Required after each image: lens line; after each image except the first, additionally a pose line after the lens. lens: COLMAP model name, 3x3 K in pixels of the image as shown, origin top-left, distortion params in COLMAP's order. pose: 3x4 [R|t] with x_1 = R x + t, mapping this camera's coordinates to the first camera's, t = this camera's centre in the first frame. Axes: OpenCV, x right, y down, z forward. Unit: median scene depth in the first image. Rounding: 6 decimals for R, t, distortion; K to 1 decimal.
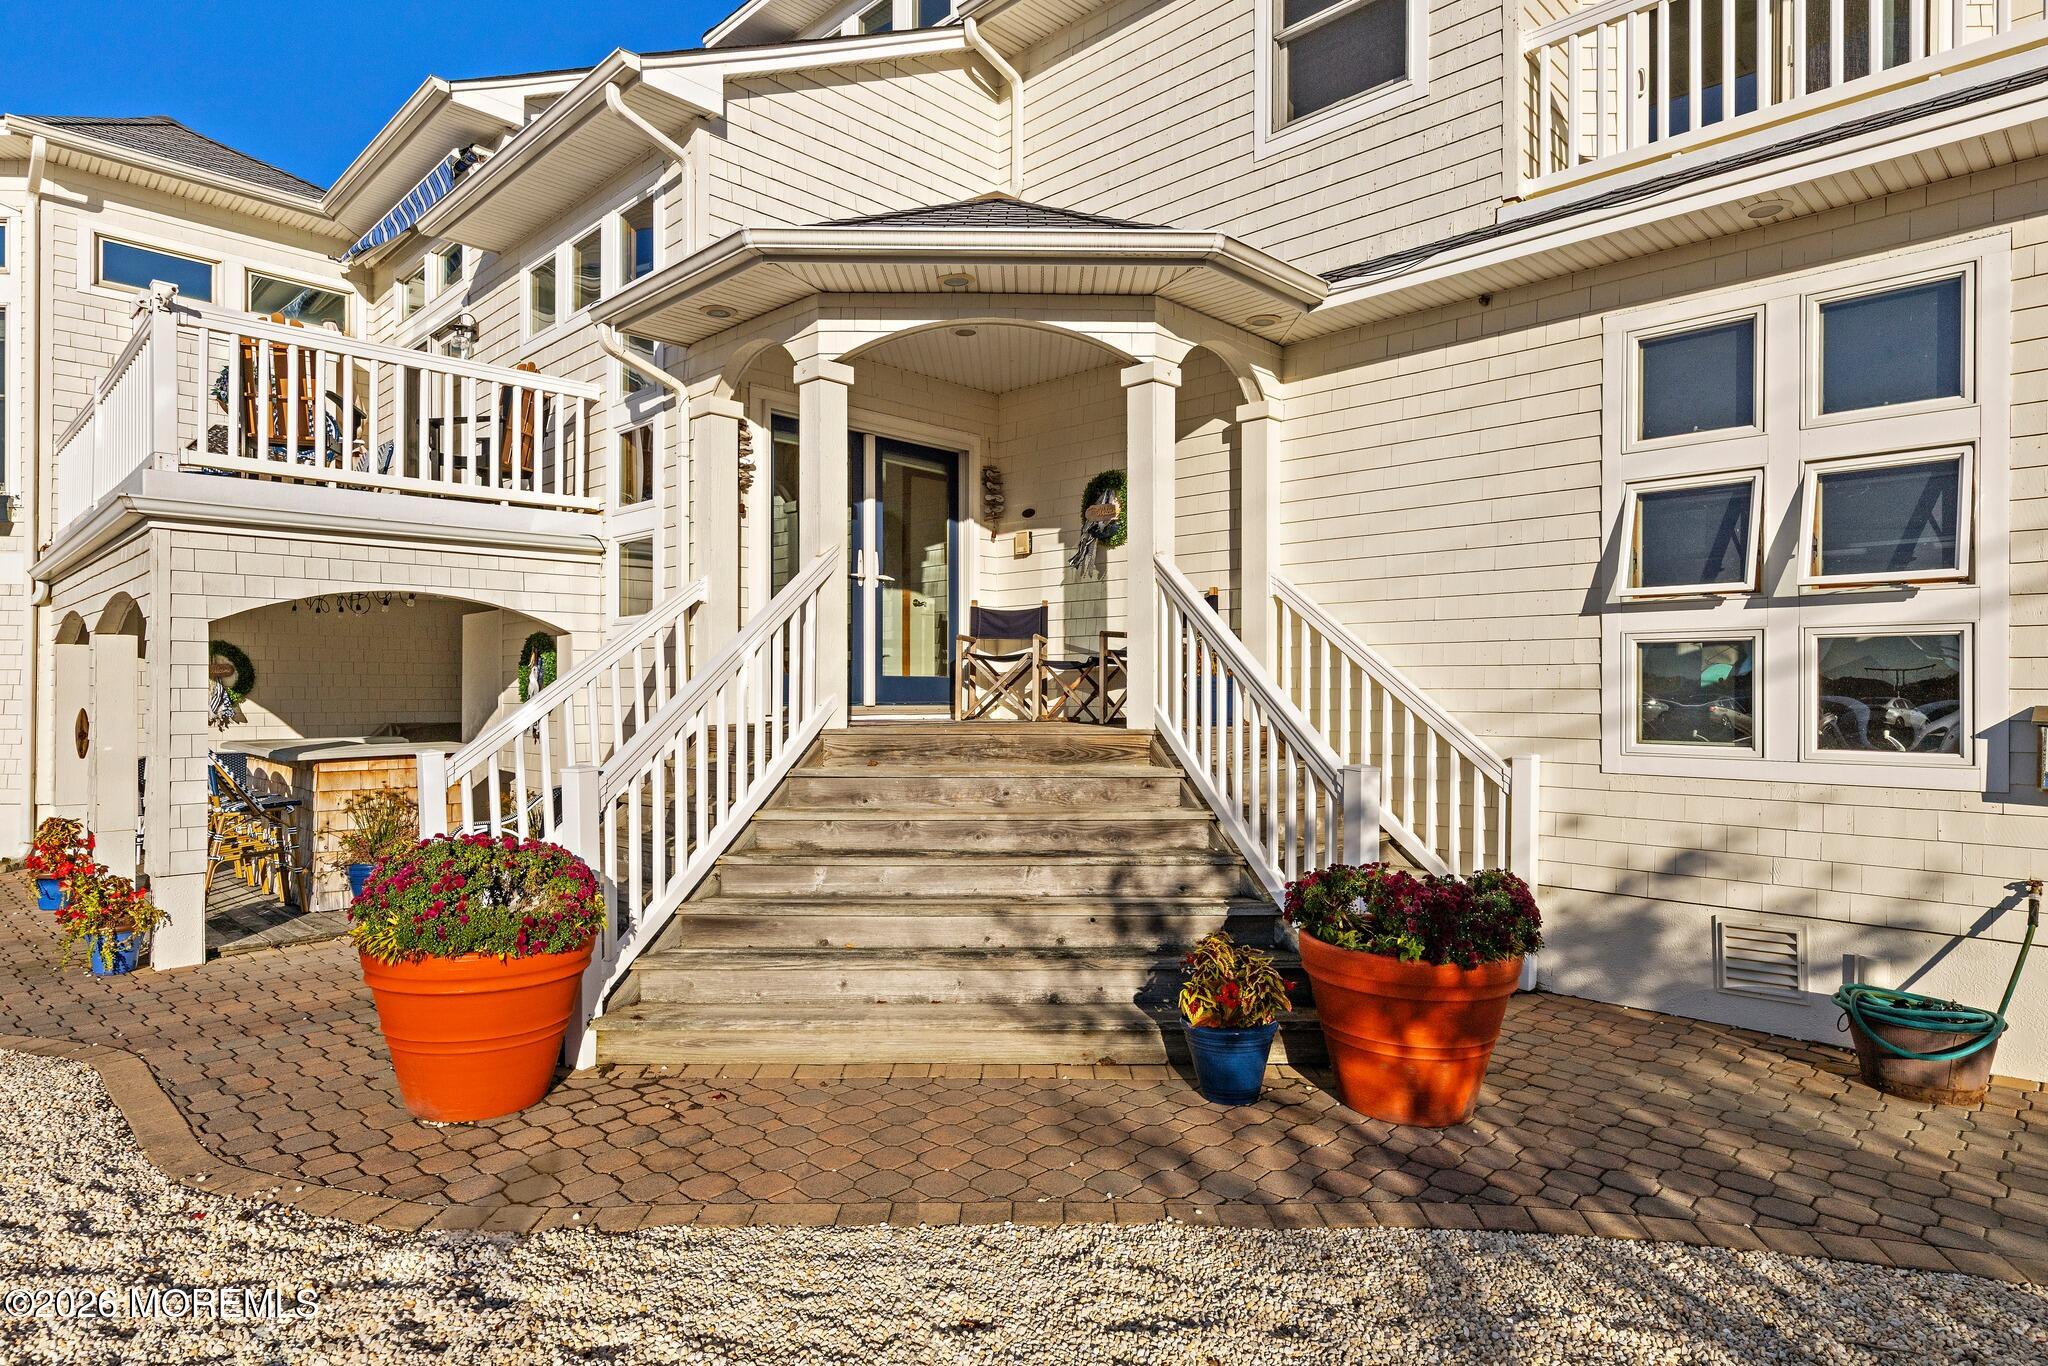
lens RADIAL K [[1112.5, 0, 1024.0], [0, 1112.5, 683.0], [0, 0, 1]] dist [0.004833, 0.000957]
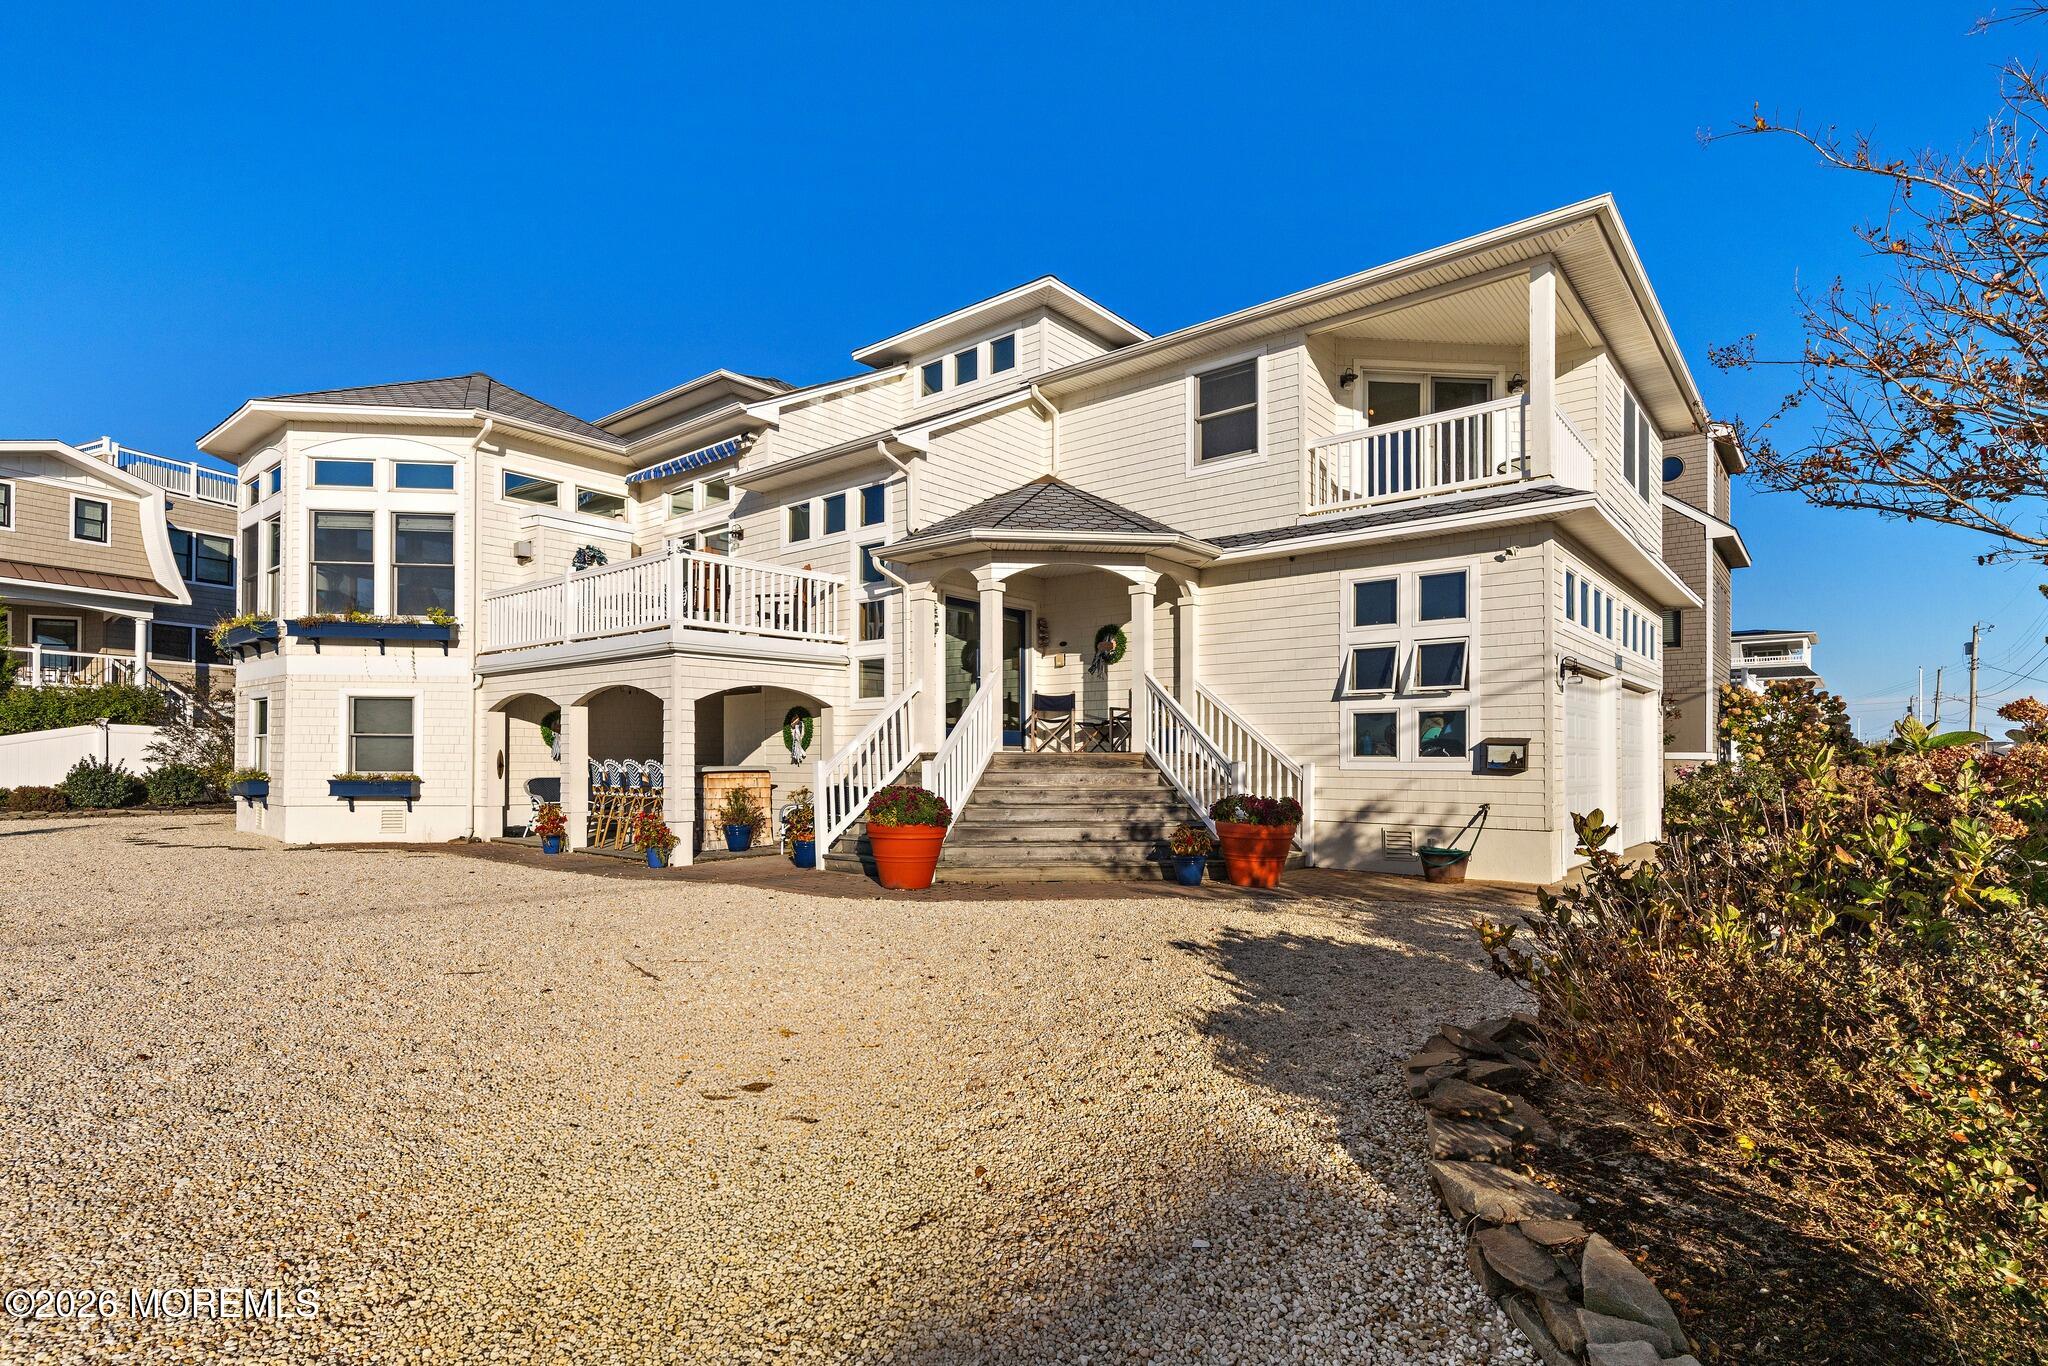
lens RADIAL K [[1010.2, 0, 1021.4], [0, 1010.2, 736.5], [0, 0, 1]] dist [-0.001406, -0.000211]
pose [[0.996410, 0.003040, 0.084600, -0.258864], [-0.001505, 0.999833, -0.018206, 0.041443], [-0.084641, 0.018013, 0.996249, -0.844685]]
